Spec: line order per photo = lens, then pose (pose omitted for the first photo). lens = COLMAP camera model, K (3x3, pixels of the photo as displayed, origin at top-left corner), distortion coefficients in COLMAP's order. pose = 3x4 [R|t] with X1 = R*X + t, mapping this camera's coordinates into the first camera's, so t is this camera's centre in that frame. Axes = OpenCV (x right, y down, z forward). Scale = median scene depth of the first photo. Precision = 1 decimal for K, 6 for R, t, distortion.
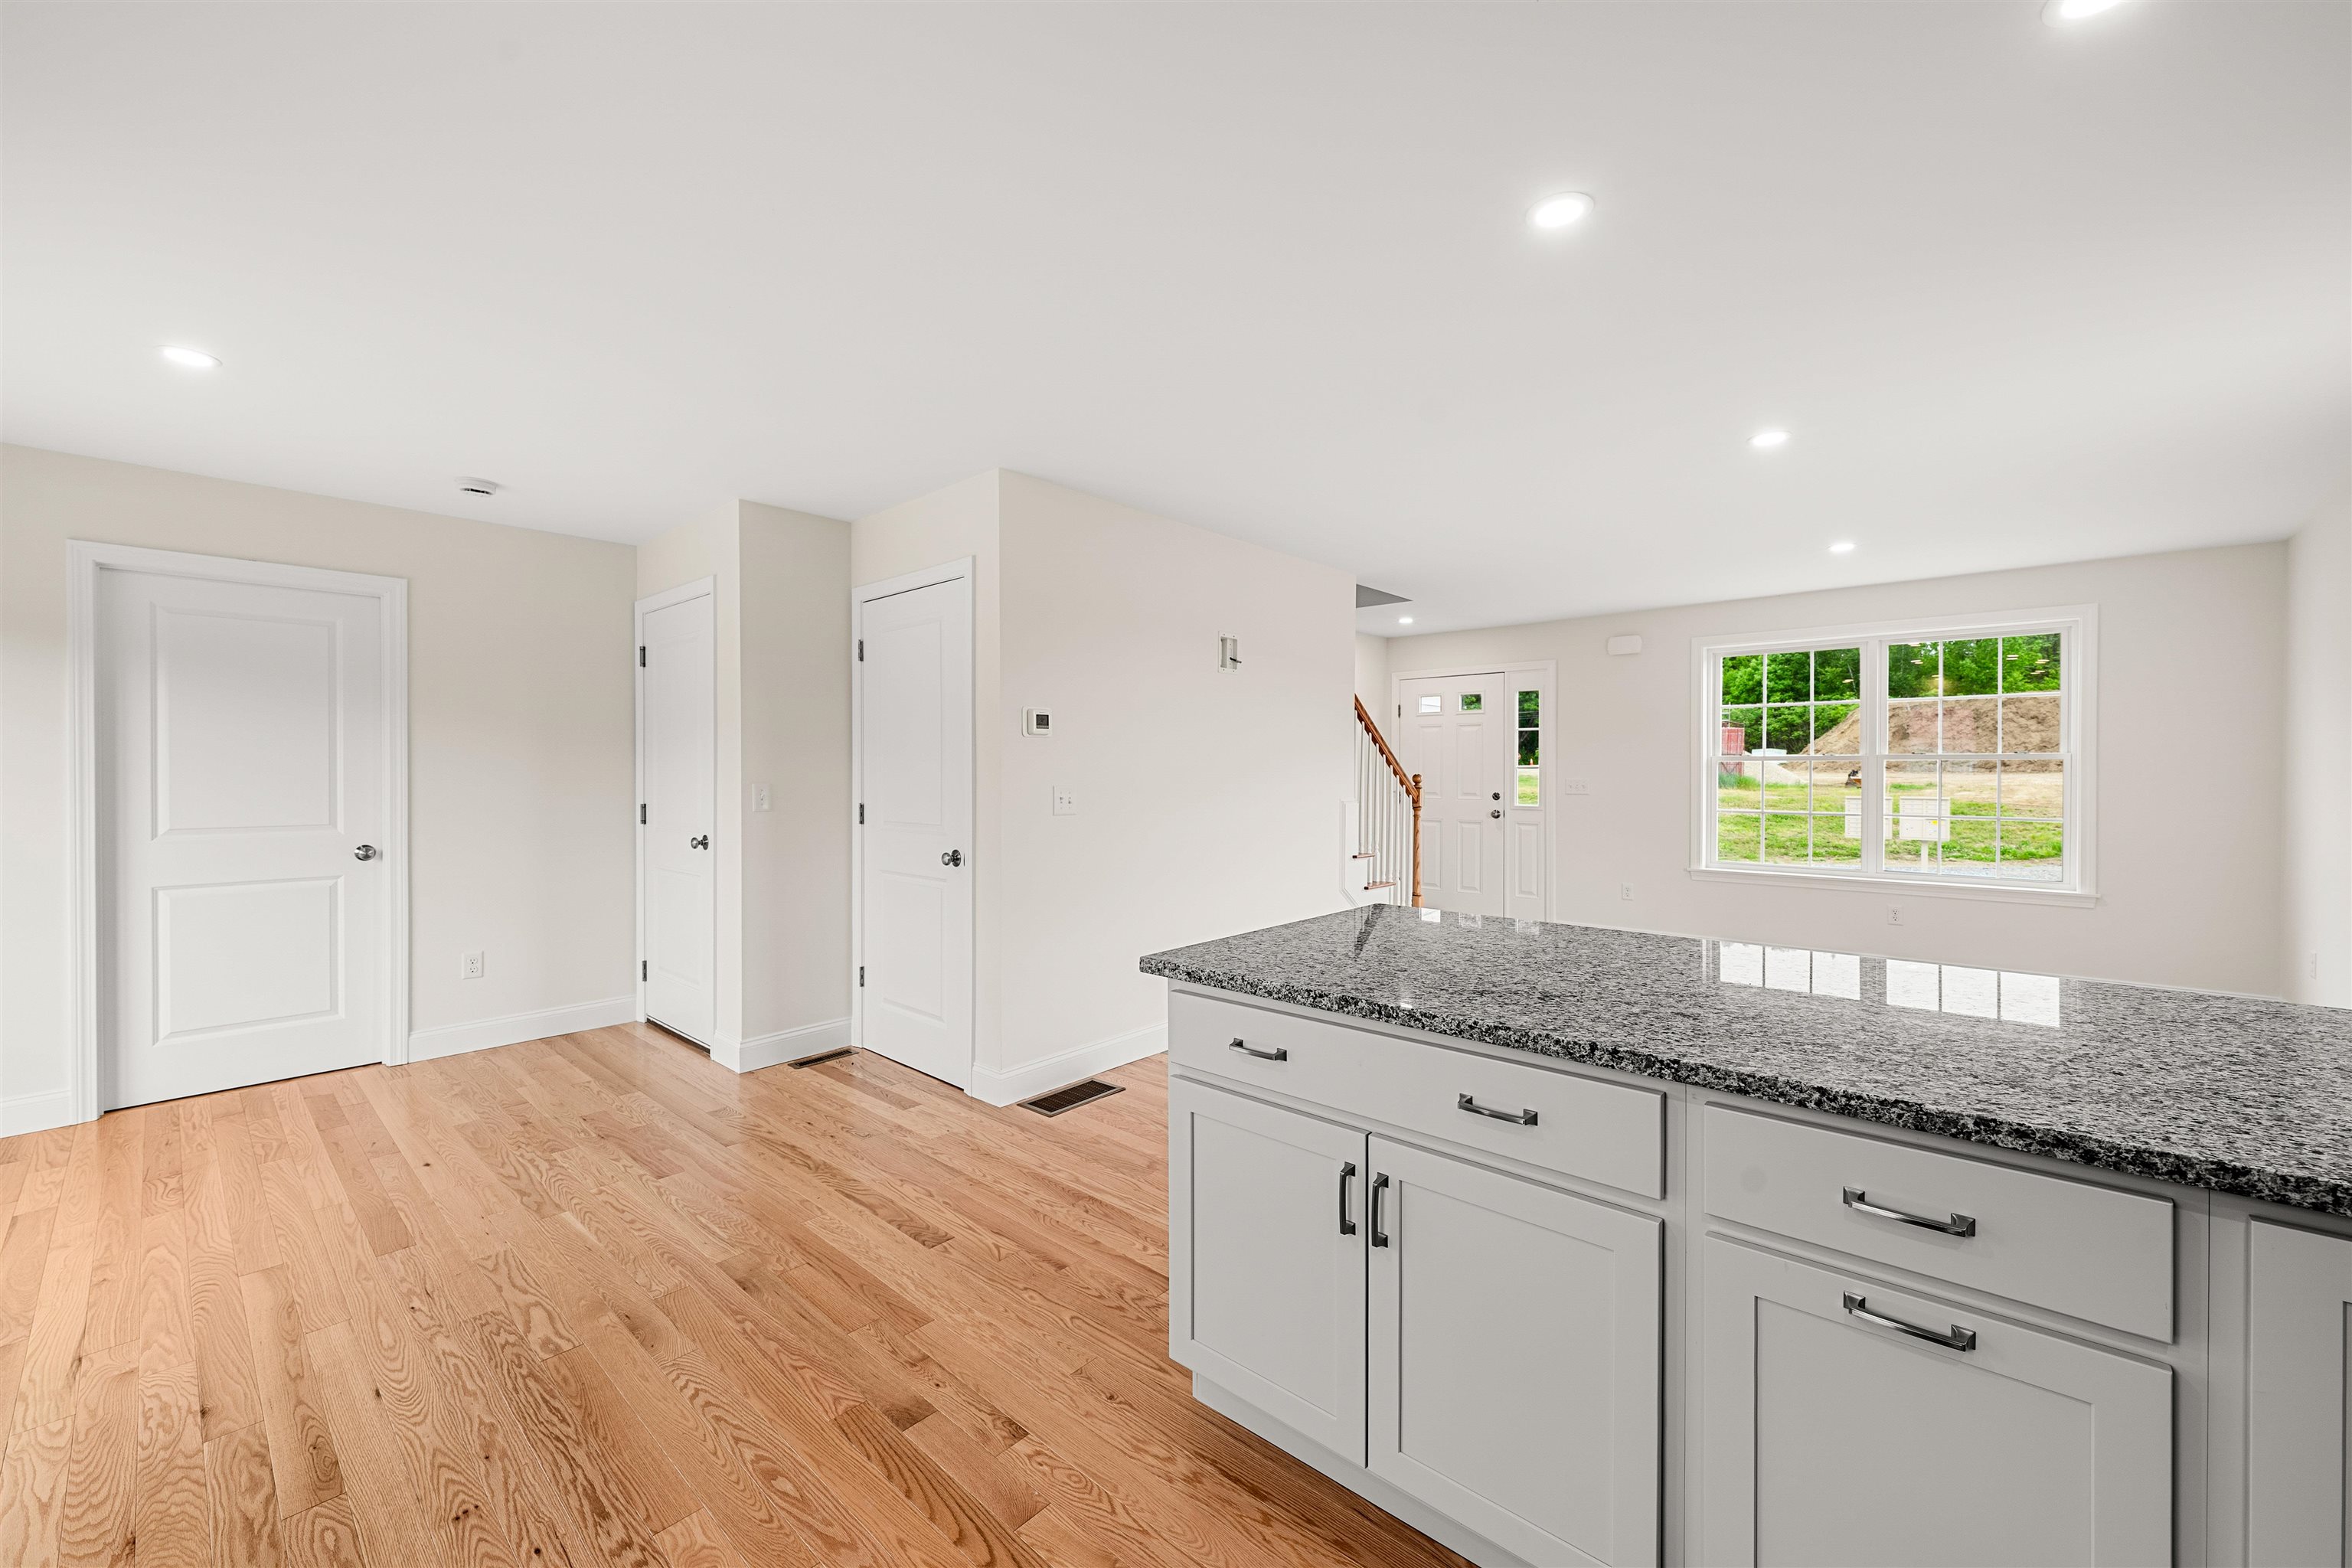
lens RADIAL K [[917.6, 0, 1169.0], [0, 917.6, 776.0], [0, 0, 1]] dist [-0.000514, 0.000082]
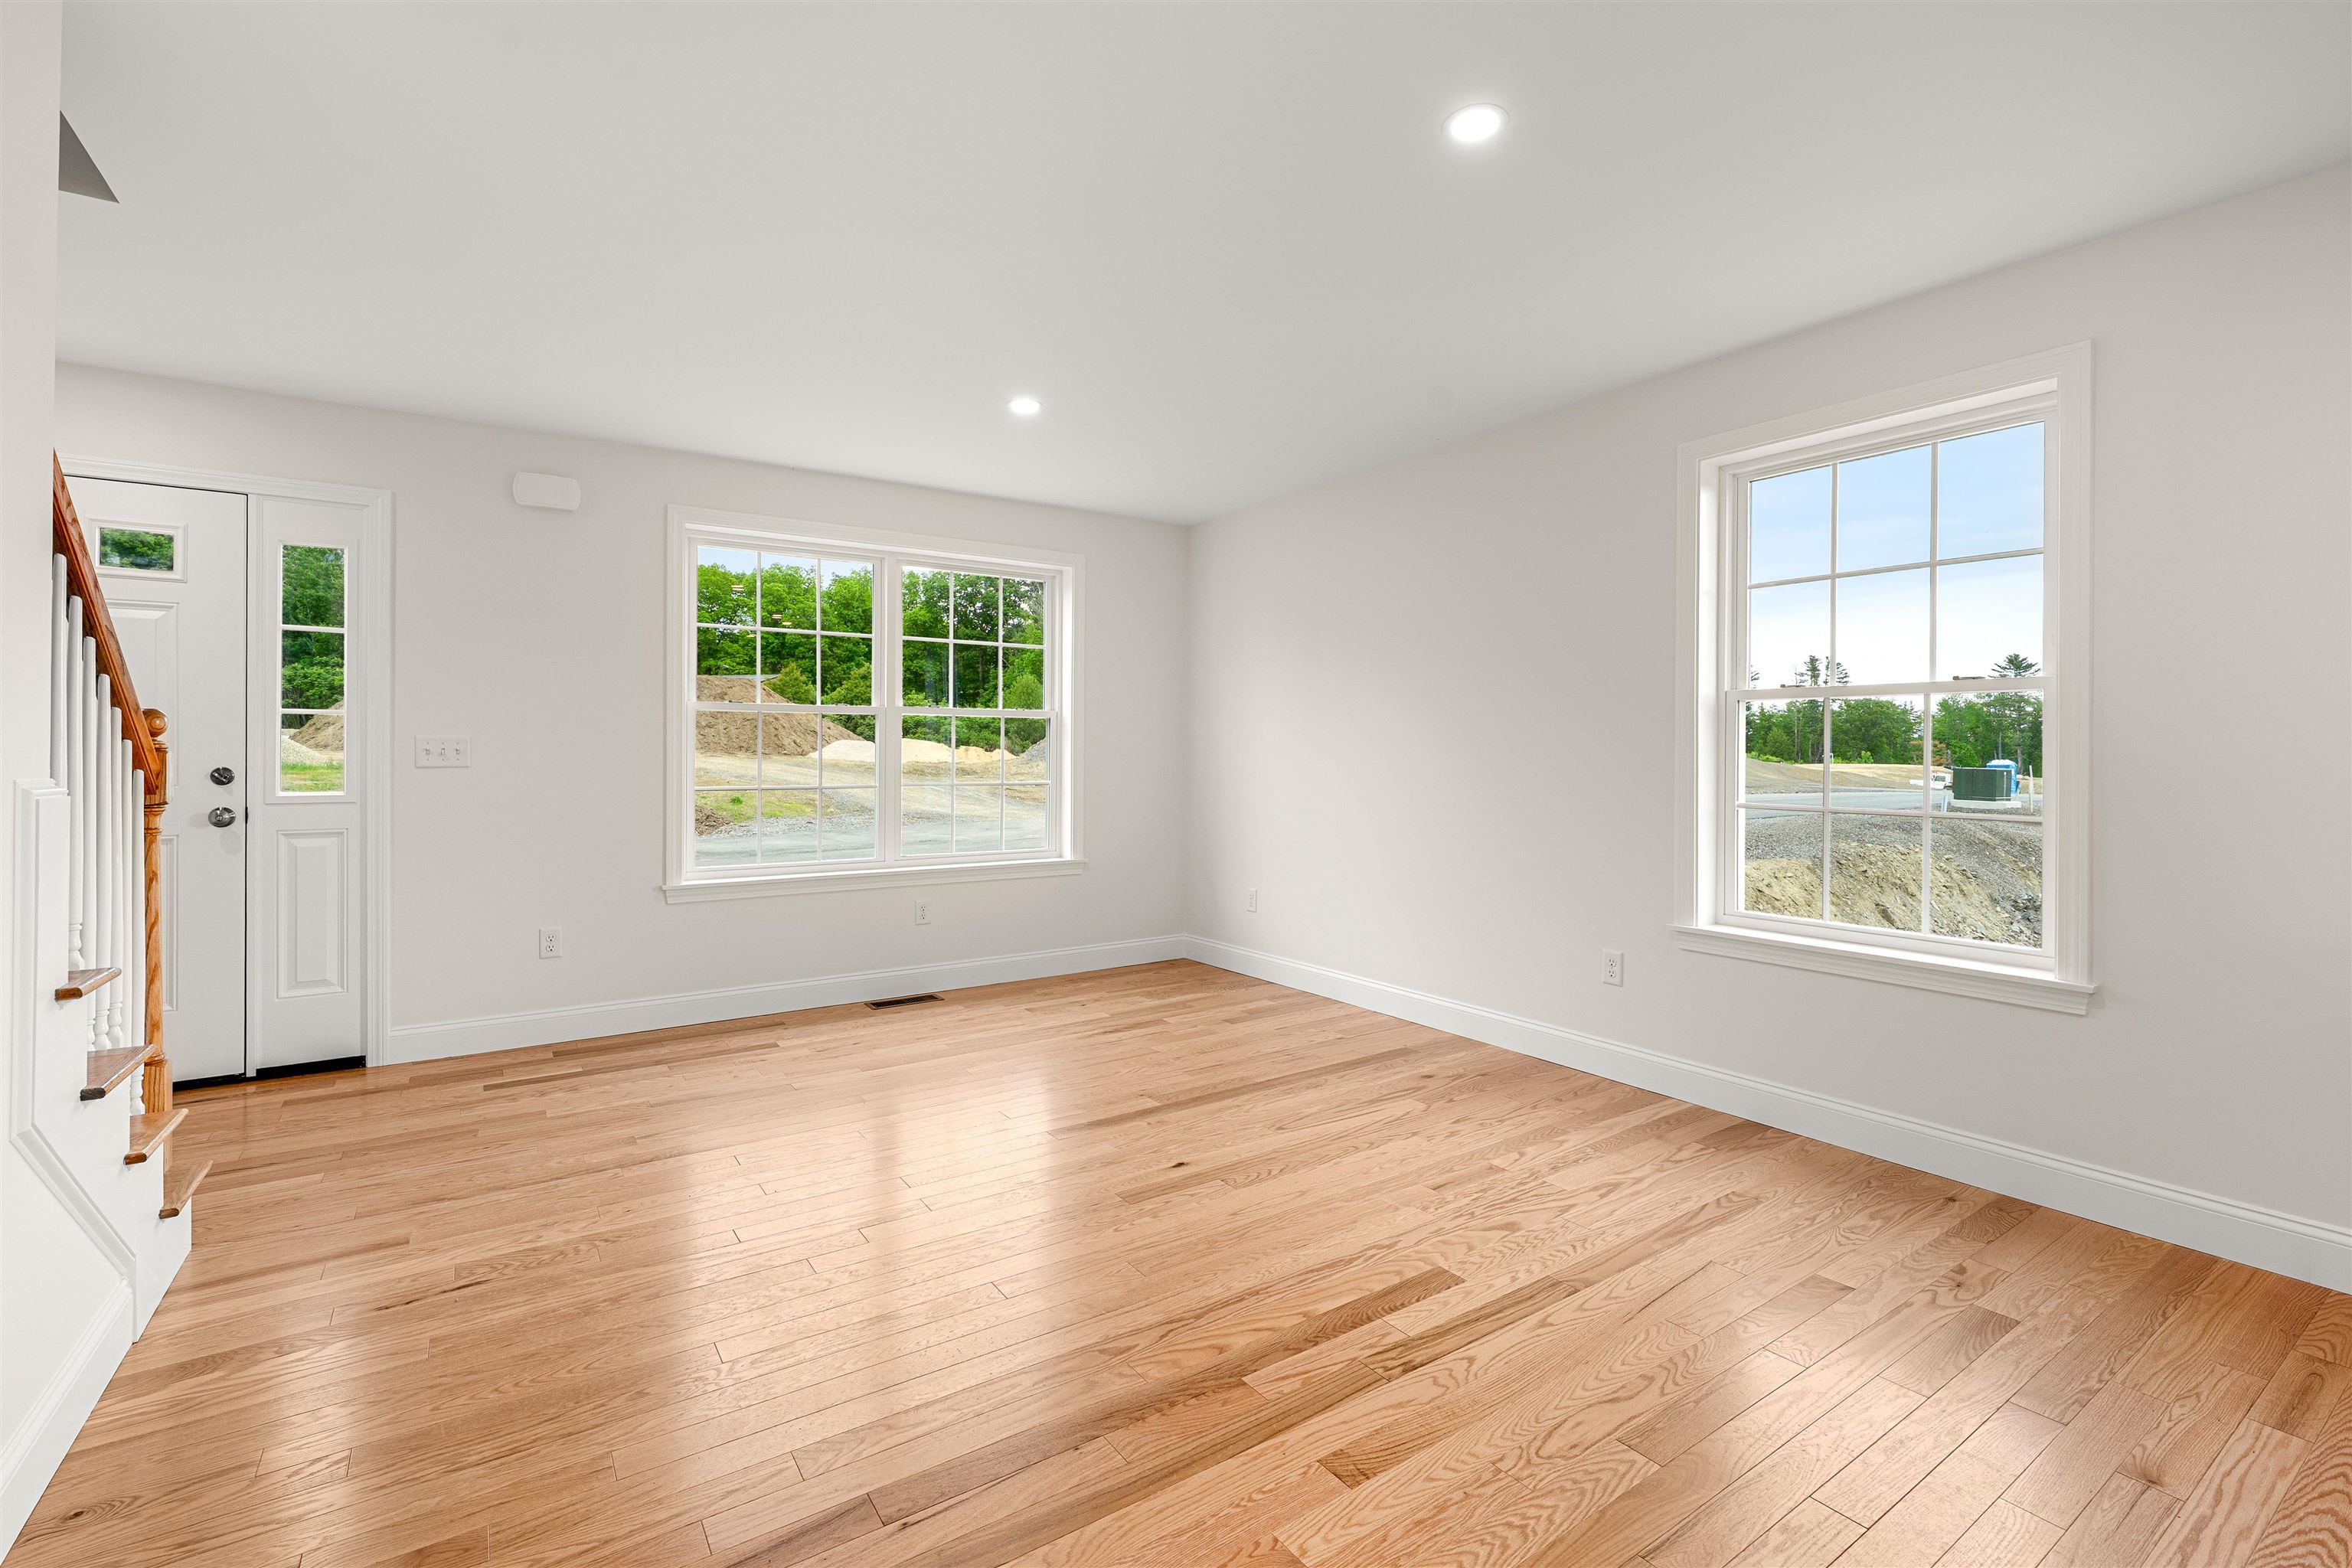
lens RADIAL K [[1039.8, 0, 1170.2], [0, 1039.8, 759.1], [0, 0, 1]] dist [0.000131, 0.000042]
pose [[0.239965, -0.005340, 0.970767, -0.040911], [0.003456, 0.999983, 0.004647, 0.039105], [-0.970775, 0.002240, 0.239979, 1.260728]]
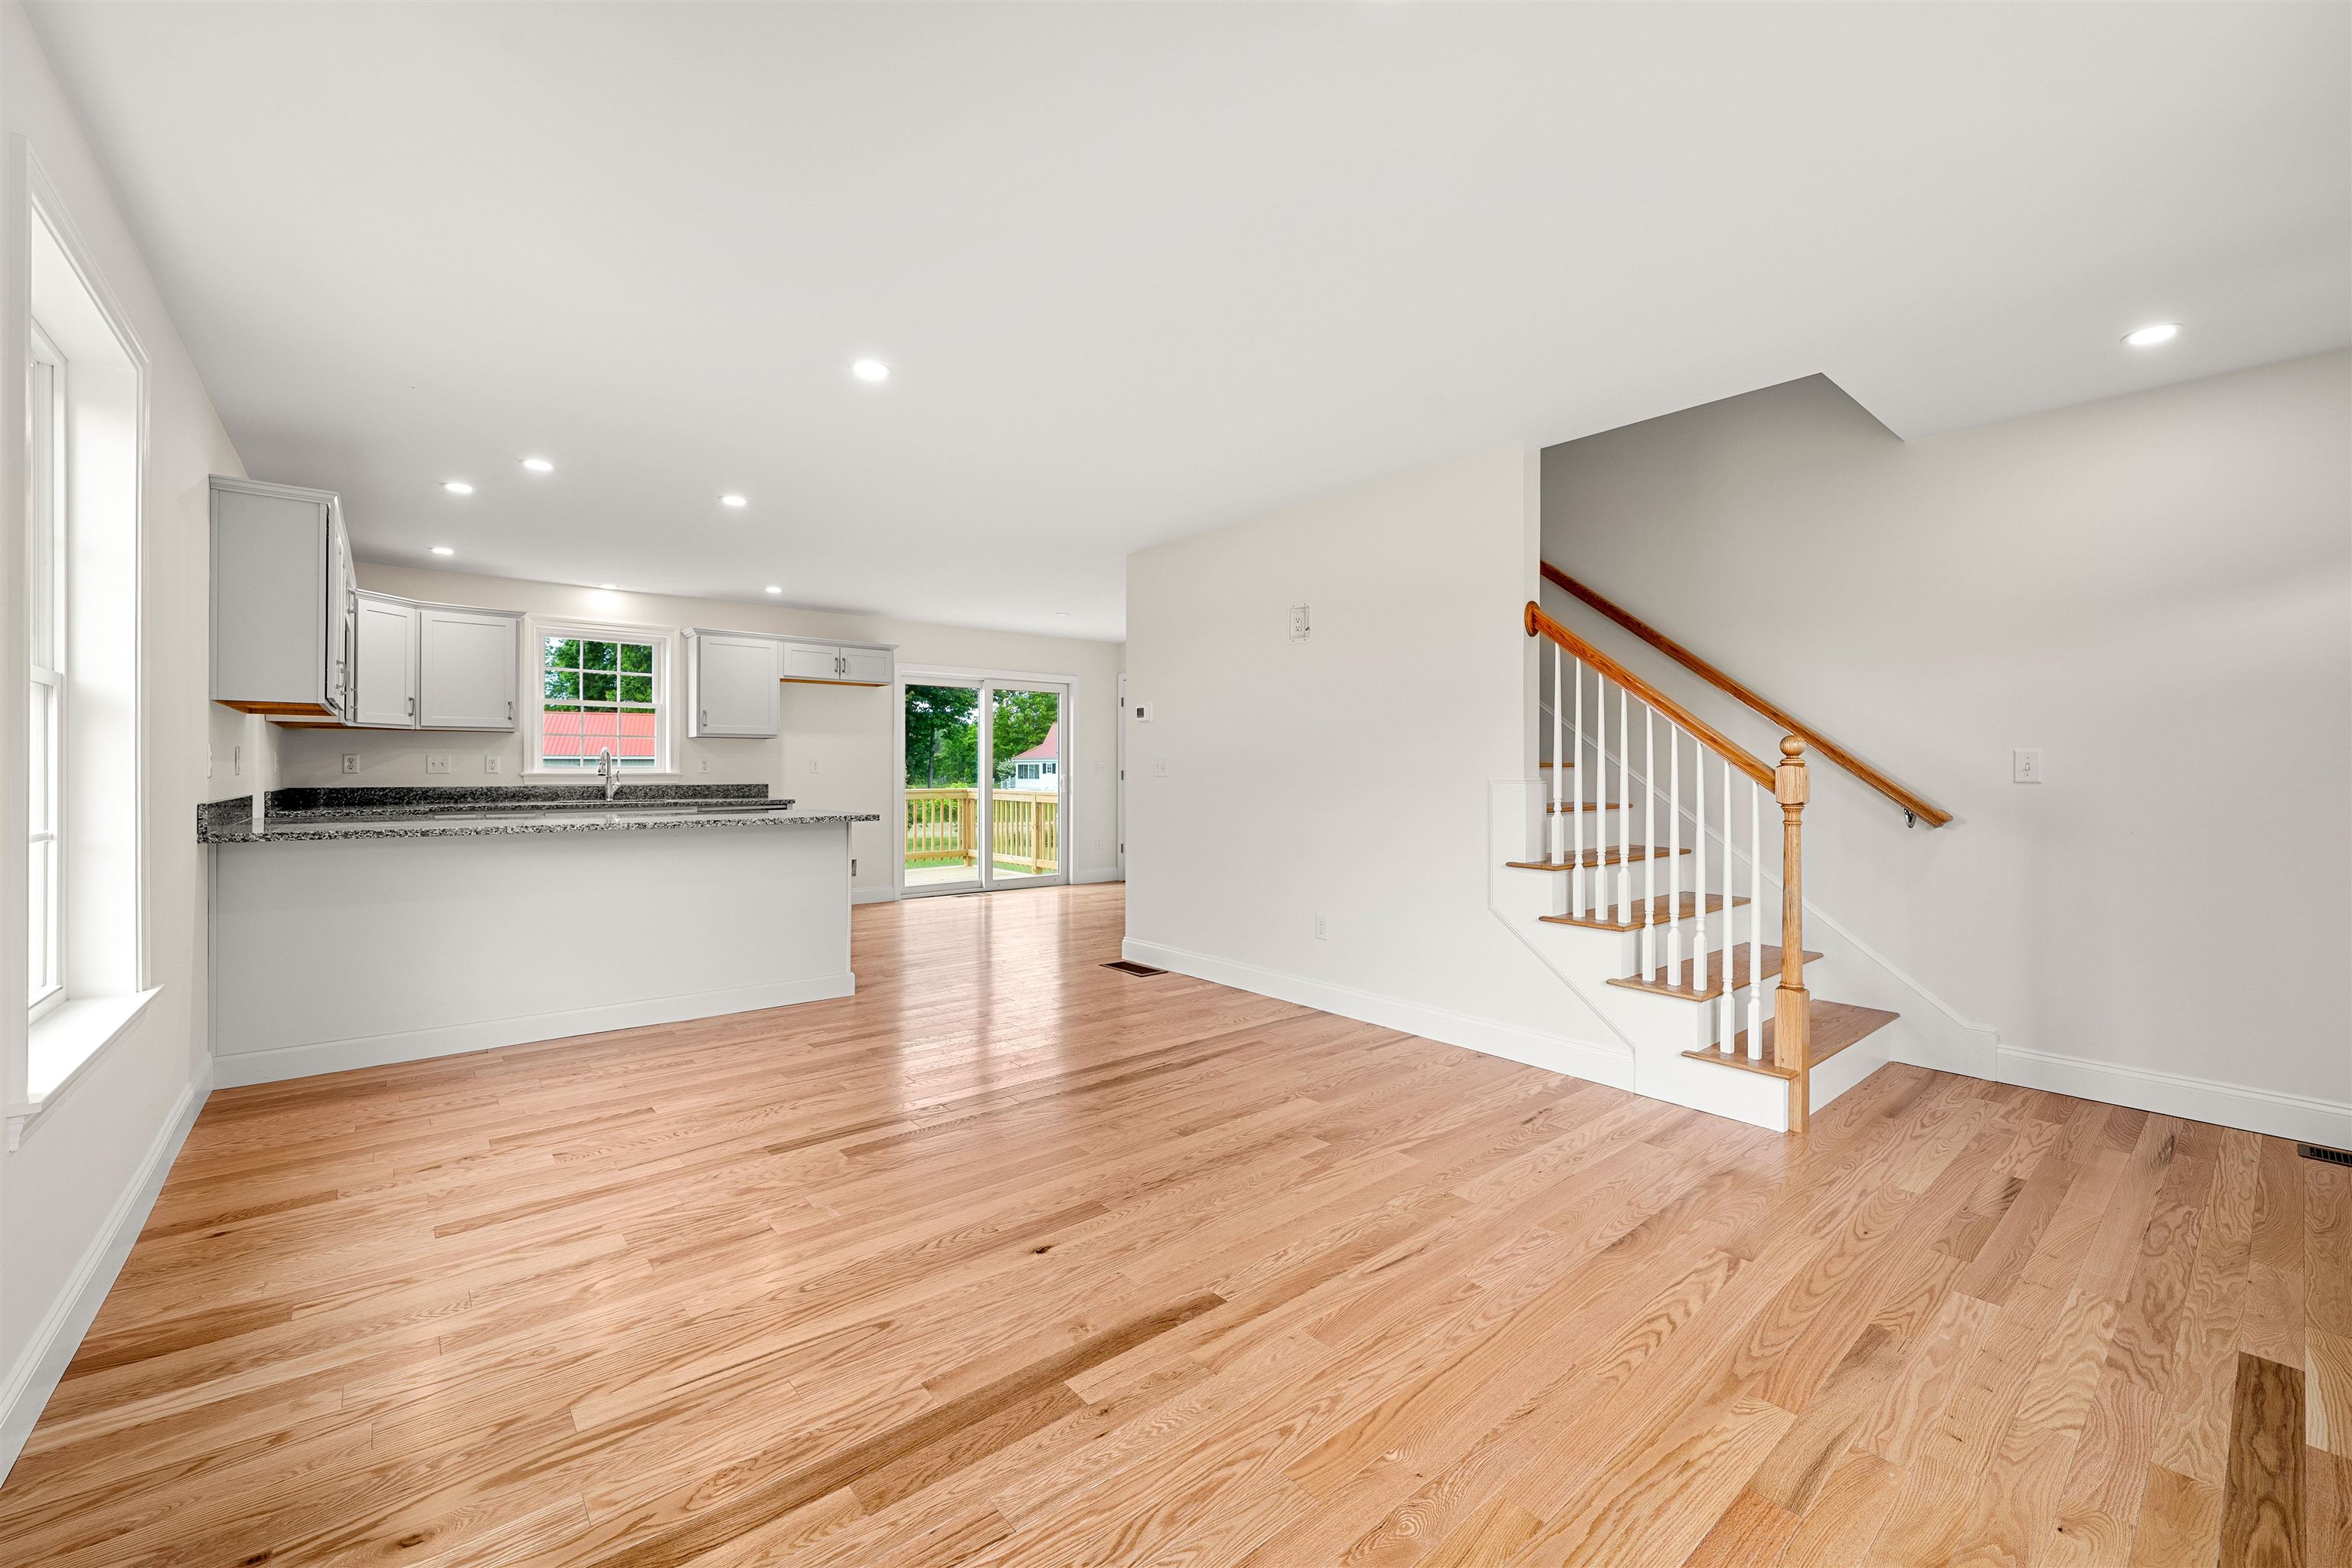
lens RADIAL K [[935.2, 0, 1176.7], [0, 935.2, 762.2], [0, 0, 1]] dist [-0.001161, -0.000045]
pose [[-0.130617, -0.006400, -0.991412, 1.903137], [-0.007642, 0.999956, -0.005448, 0.040464], [0.991403, 0.006864, -0.130660, 1.756982]]
